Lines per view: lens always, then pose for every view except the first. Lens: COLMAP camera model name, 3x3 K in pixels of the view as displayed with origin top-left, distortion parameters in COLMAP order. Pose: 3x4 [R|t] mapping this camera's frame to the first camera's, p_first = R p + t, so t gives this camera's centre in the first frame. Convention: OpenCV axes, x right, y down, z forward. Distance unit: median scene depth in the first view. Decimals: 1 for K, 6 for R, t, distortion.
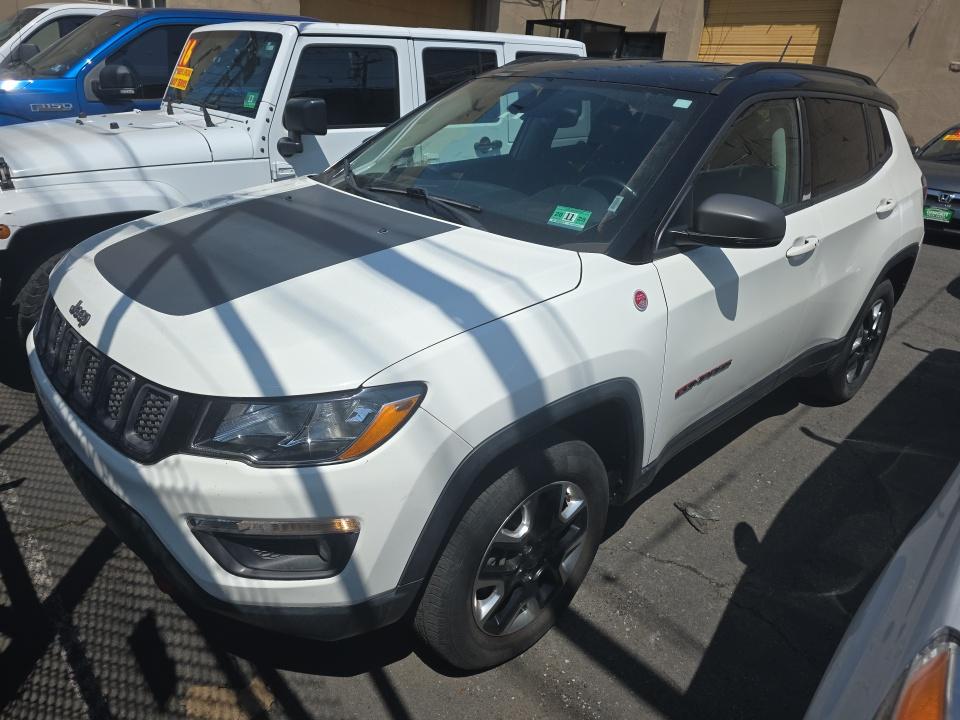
lens RADIAL K [[640.7, 0, 480.1], [0, 640.7, 351.4], [0, 0, 1]] dist [0.057127, -0.047715]
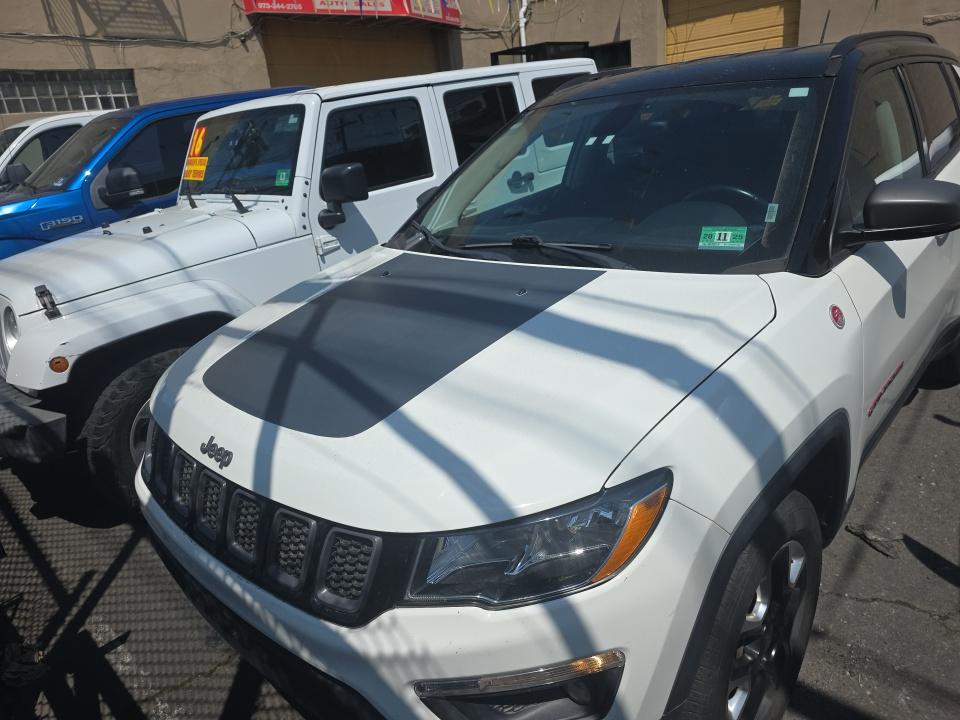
lens RADIAL K [[638.7, 0, 480.0], [0, 638.7, 360.0], [0, 0, 1]] dist [0.055519, -0.049382]
pose [[0.983711, -0.179749, 0.001702, -0.187119], [0.179691, 0.983051, -0.036358, -0.062175], [0.004862, 0.036072, 0.999337, 0.111120]]
